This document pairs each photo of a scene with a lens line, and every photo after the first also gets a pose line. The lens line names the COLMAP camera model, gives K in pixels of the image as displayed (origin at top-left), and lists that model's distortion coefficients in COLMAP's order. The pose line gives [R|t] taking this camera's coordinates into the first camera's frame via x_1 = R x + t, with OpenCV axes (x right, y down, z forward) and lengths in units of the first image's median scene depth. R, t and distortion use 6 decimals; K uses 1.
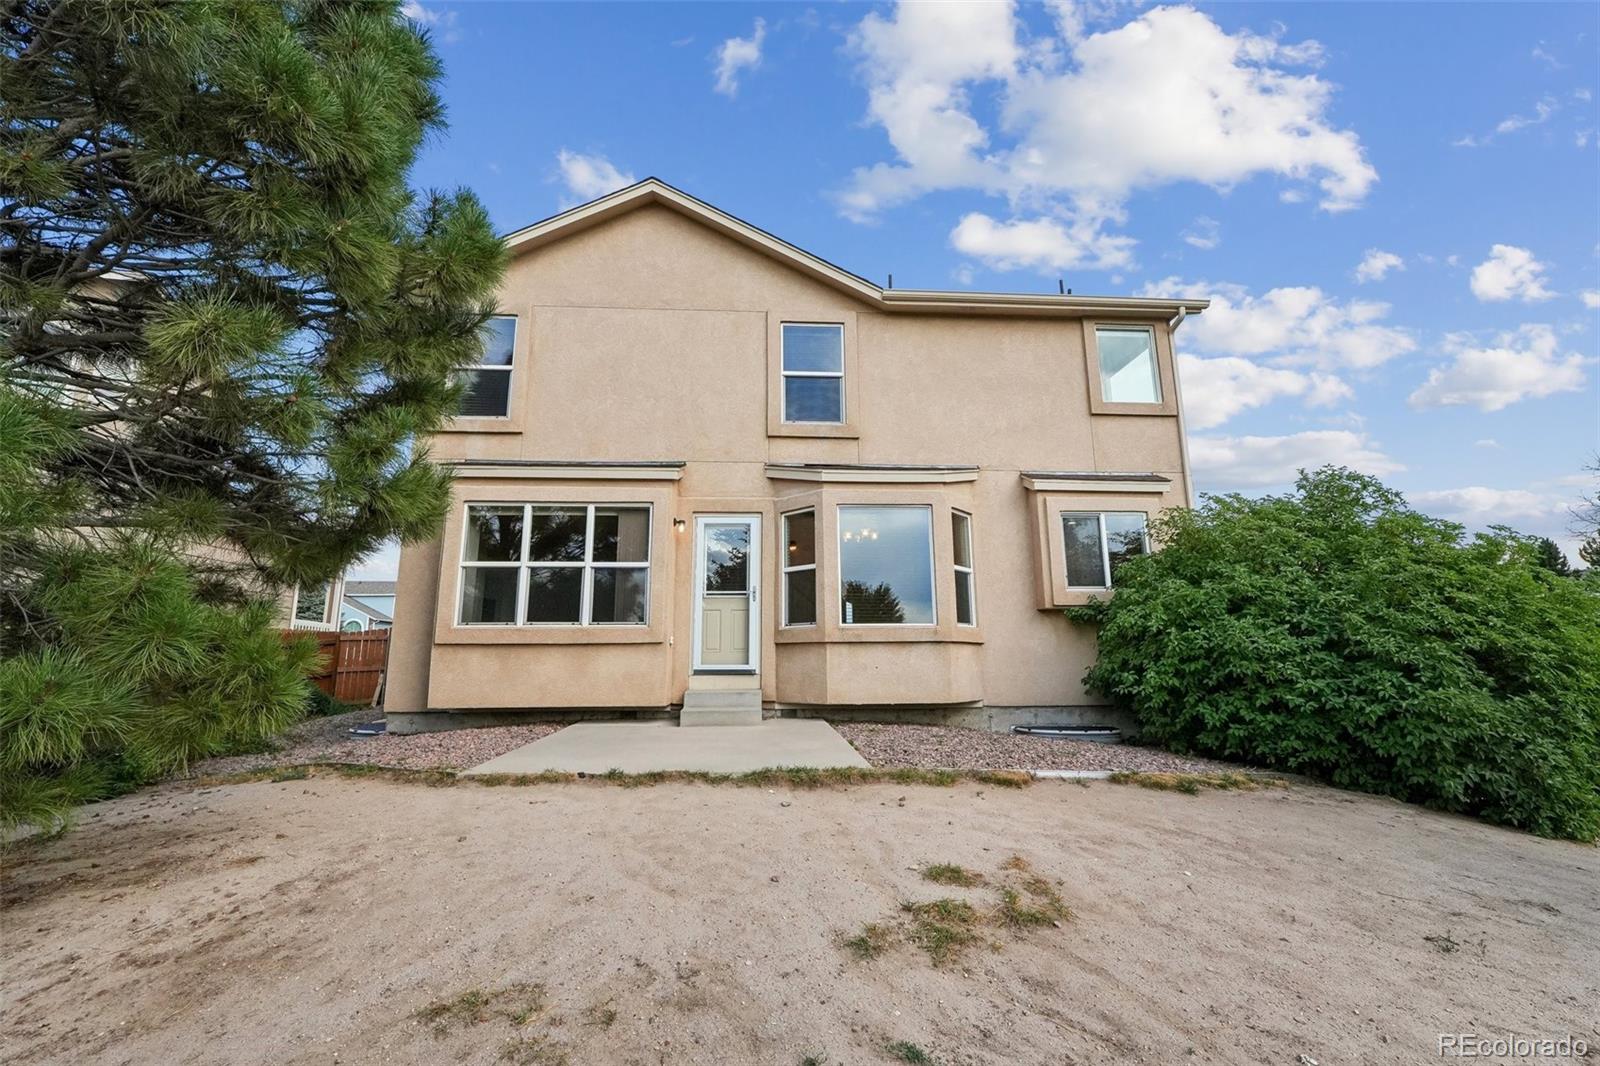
lens RADIAL K [[662.5, 0, 796.0], [0, 662.5, 519.3], [0, 0, 1]] dist [0.000588, 0.000210]
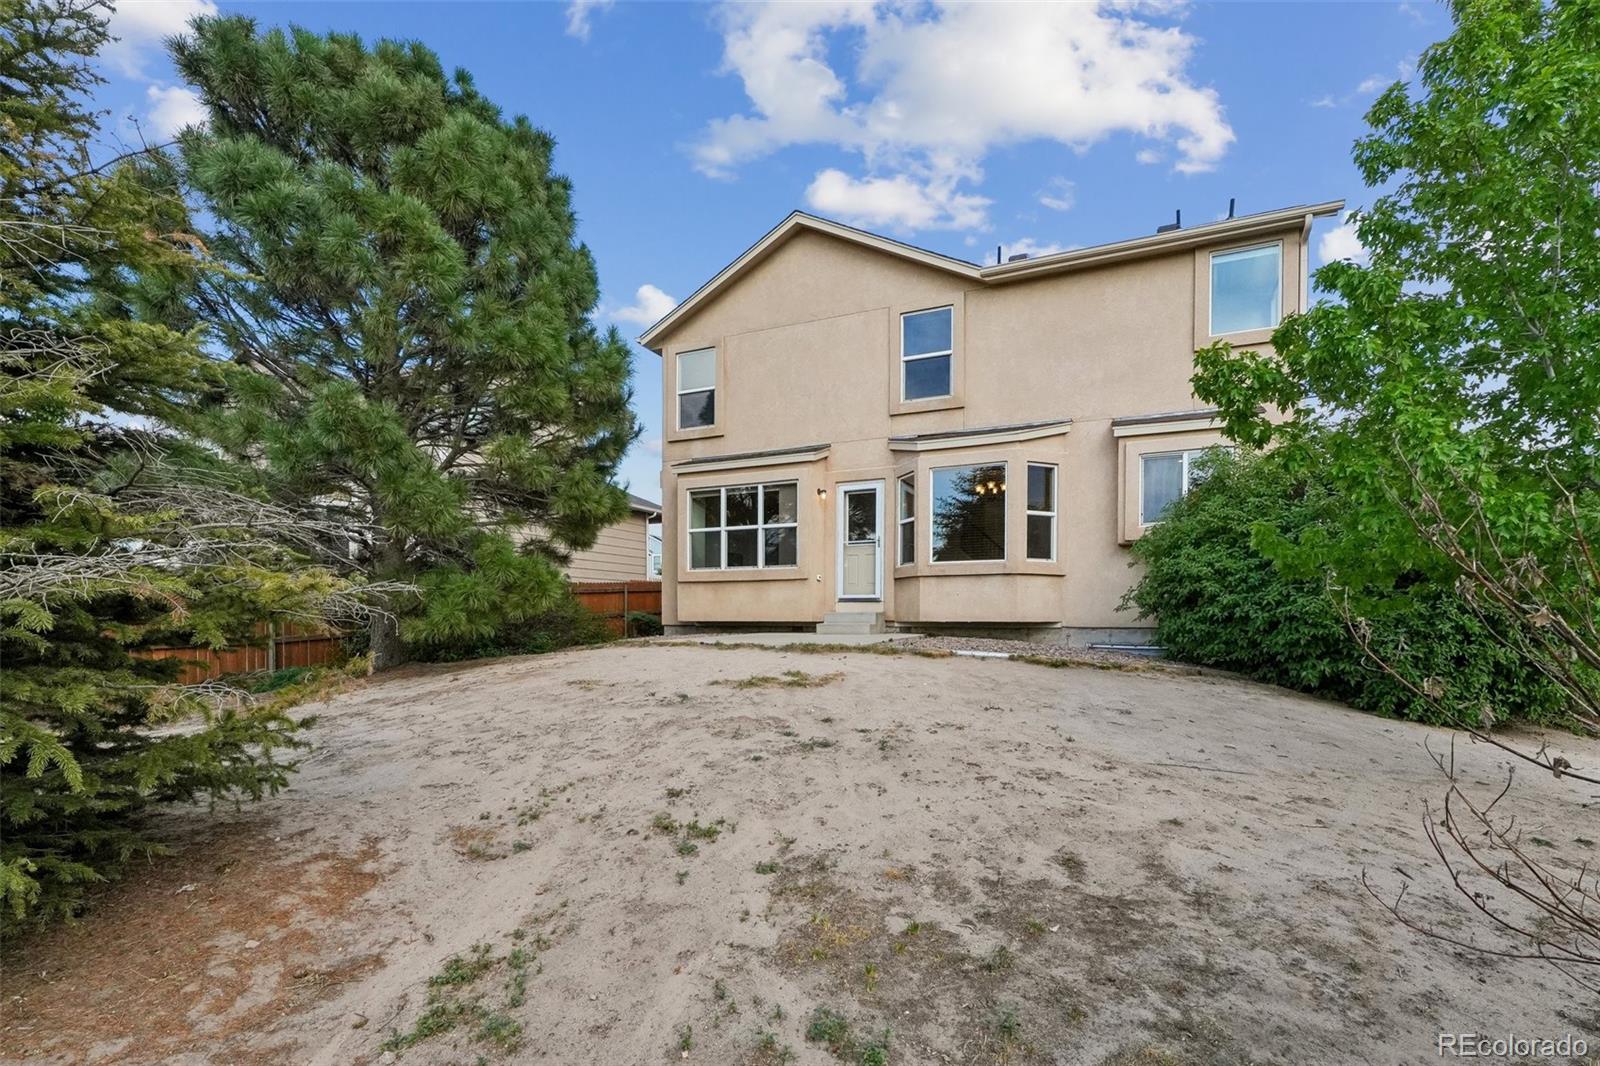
lens RADIAL K [[673.0, 0, 801.7], [0, 673.0, 596.0], [0, 0, 1]] dist [0.000678, 0.000049]
pose [[0.890999, -0.005940, -0.453966, 0.415624], [0.089179, 0.982724, 0.162173, -0.012874], [0.445160, -0.184980, 0.876136, -0.267128]]
